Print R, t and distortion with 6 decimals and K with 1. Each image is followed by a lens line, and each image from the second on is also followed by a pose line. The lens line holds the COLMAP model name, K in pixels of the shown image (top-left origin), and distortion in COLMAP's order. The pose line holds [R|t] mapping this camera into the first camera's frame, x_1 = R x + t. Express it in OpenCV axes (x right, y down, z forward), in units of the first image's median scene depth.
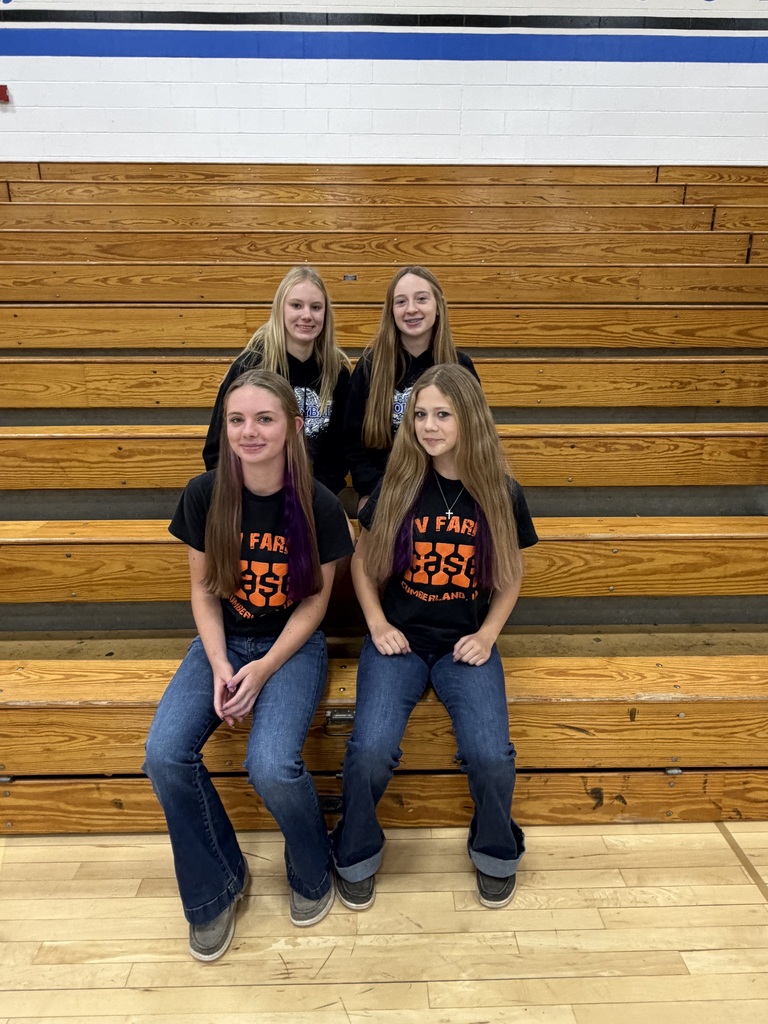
lens RADIAL K [[684.8, 0, 383.2], [0, 684.8, 513.0], [0, 0, 1]] dist [-0.001515, 0.001341]
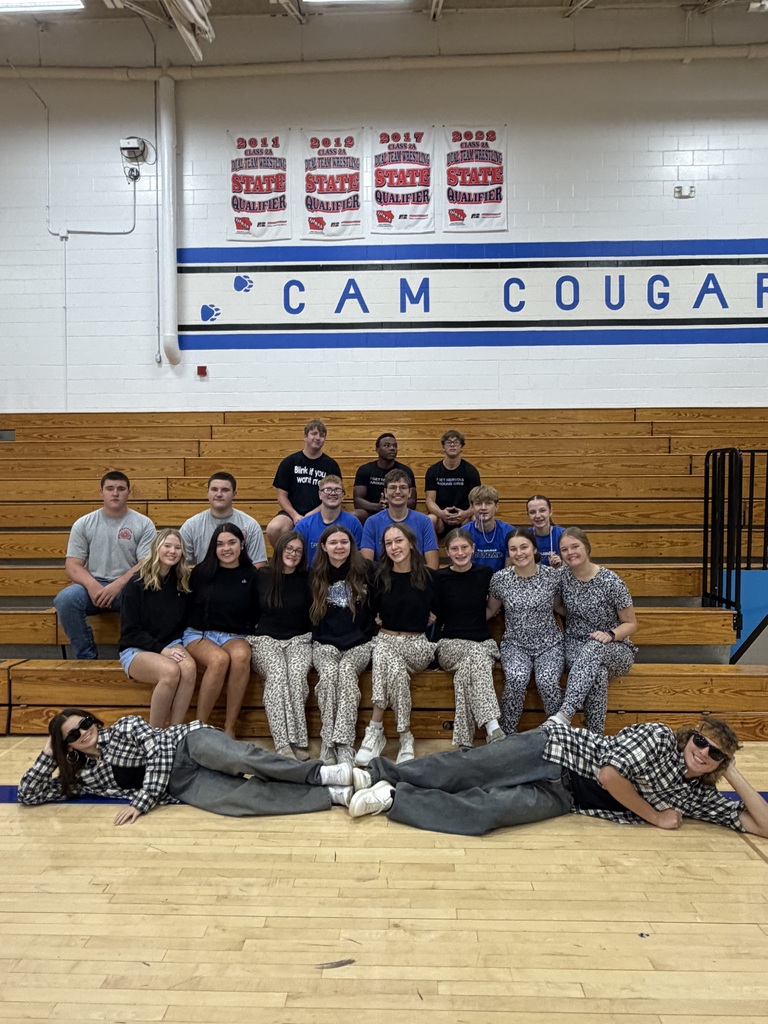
lens RADIAL K [[684.8, 0, 381.9], [0, 684.8, 513.7], [0, 0, 1]] dist [-0.001515, 0.001341]
pose [[0.998416, -0.003569, -0.056144, -0.088562], [-0.011480, 0.964060, -0.265437, 0.159690], [0.055073, 0.265662, 0.962492, -0.563625]]
